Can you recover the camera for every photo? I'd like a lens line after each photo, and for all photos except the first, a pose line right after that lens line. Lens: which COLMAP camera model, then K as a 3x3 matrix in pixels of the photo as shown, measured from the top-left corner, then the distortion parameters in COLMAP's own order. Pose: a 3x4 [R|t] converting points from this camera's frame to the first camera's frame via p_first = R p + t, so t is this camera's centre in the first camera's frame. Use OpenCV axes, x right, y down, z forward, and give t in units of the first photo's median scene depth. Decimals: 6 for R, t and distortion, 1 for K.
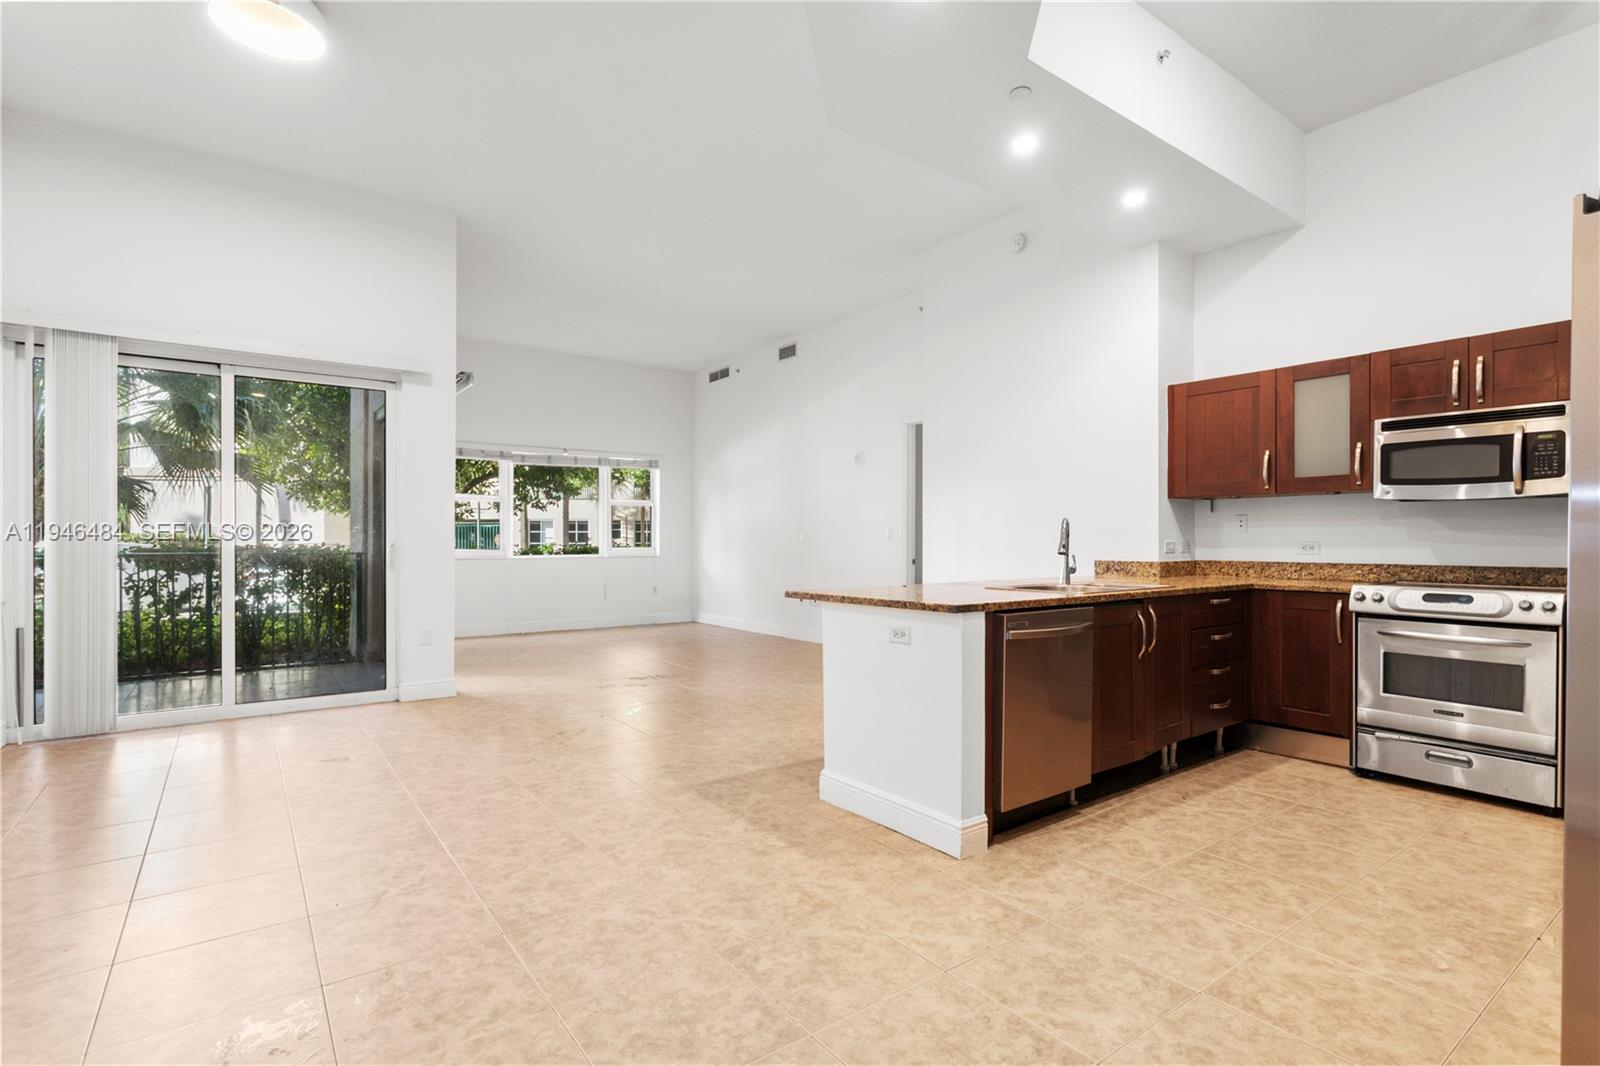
lens RADIAL K [[772.6, 0, 799.5], [0, 772.6, 543.4], [0, 0, 1]] dist [-0.007029, 0.001746]
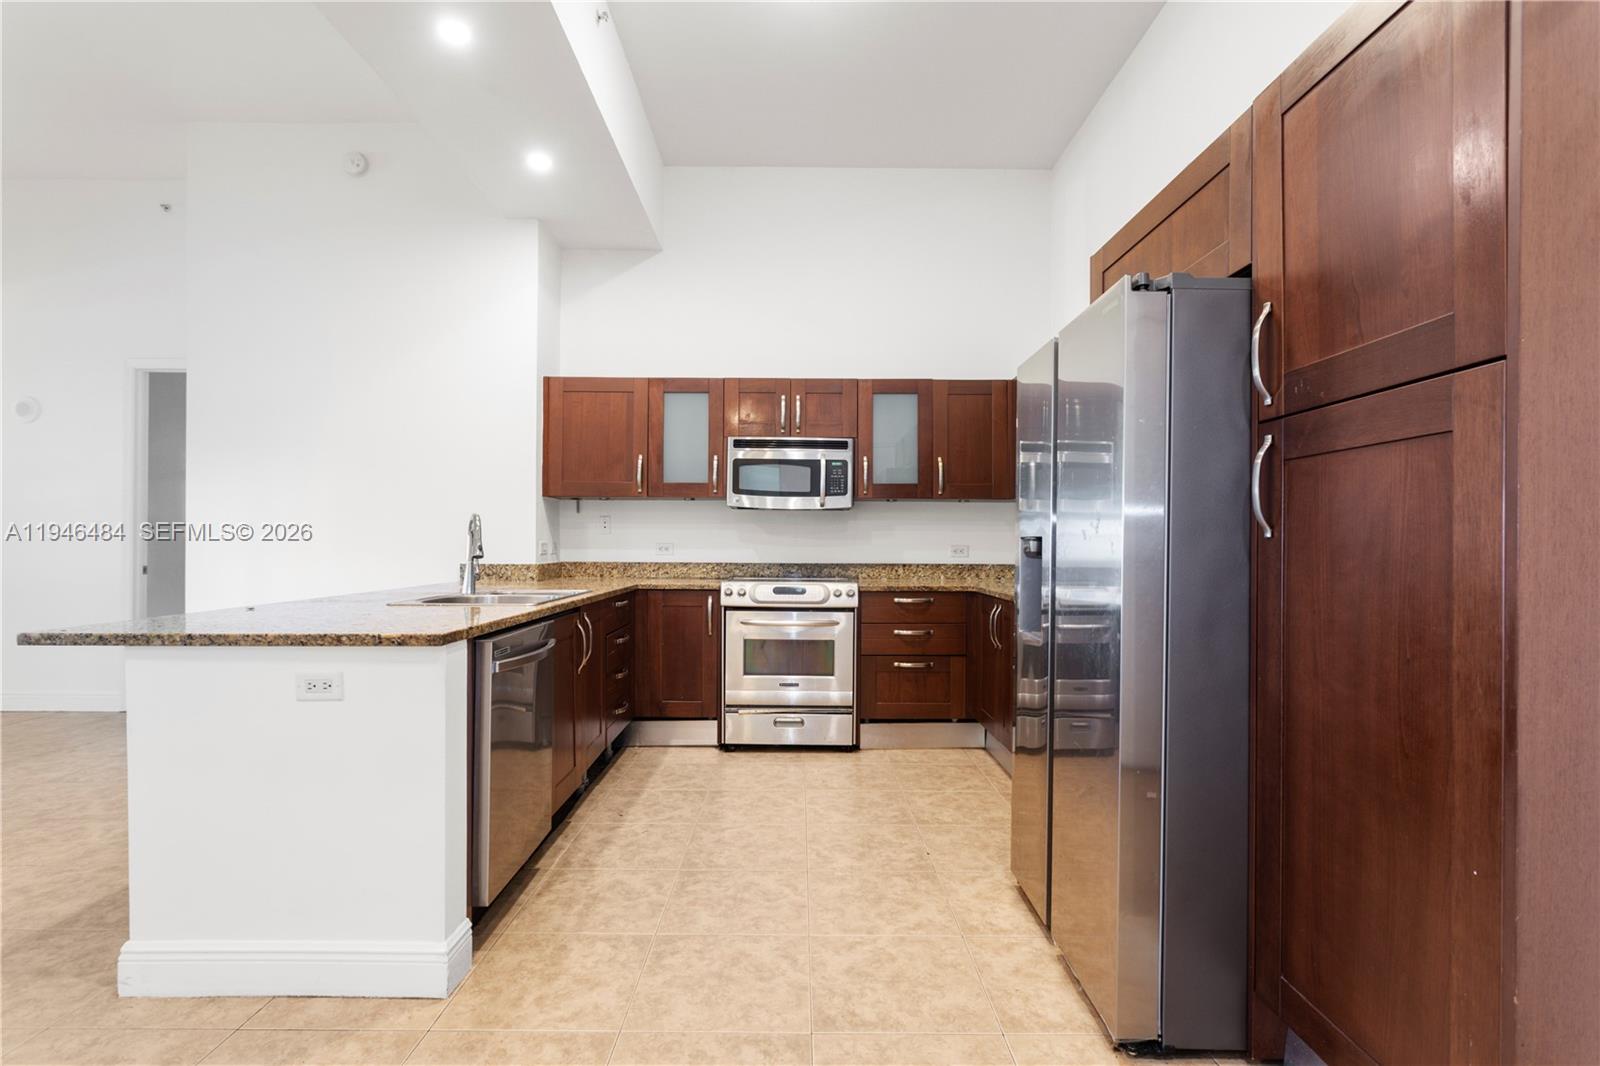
lens RADIAL K [[772.6, 0, 799.5], [0, 772.6, 543.4], [0, 0, 1]] dist [-0.007029, 0.001746]
pose [[0.590542, 0.003083, 0.807001, -0.129744], [-0.002541, 0.999995, -0.001961, -0.000271], [-0.807003, -0.000893, 0.590547, 0.259513]]
